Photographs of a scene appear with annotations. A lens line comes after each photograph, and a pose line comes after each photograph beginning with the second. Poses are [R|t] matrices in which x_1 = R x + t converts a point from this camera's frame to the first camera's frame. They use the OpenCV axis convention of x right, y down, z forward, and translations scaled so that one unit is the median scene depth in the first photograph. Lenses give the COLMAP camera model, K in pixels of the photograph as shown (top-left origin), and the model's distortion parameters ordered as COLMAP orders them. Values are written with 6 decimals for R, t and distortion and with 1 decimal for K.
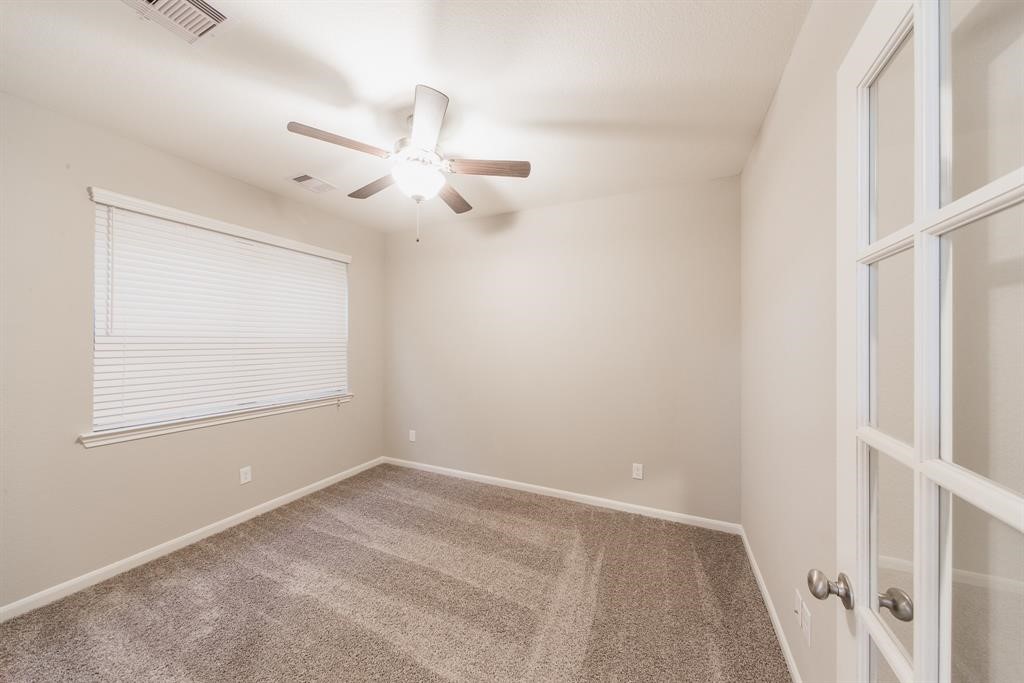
lens RADIAL K [[348.6, 0, 507.8], [0, 348.6, 340.6], [0, 0, 1]] dist [0.004311, -0.000664]
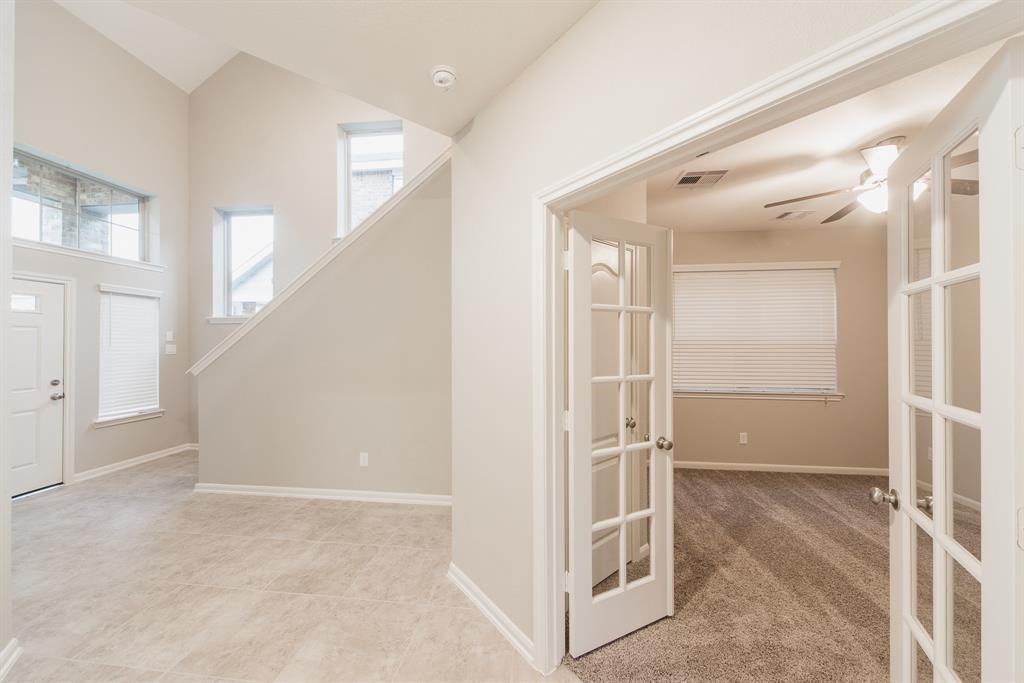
lens RADIAL K [[348.6, 0, 511.8], [0, 348.6, 342.3], [0, 0, 1]] dist [0.004311, -0.000664]
pose [[0.326061, -0.006382, -0.945327, 0.307434], [0.002768, 0.999979, -0.005796, 0.003668], [0.945345, -0.000727, 0.326072, -0.376922]]
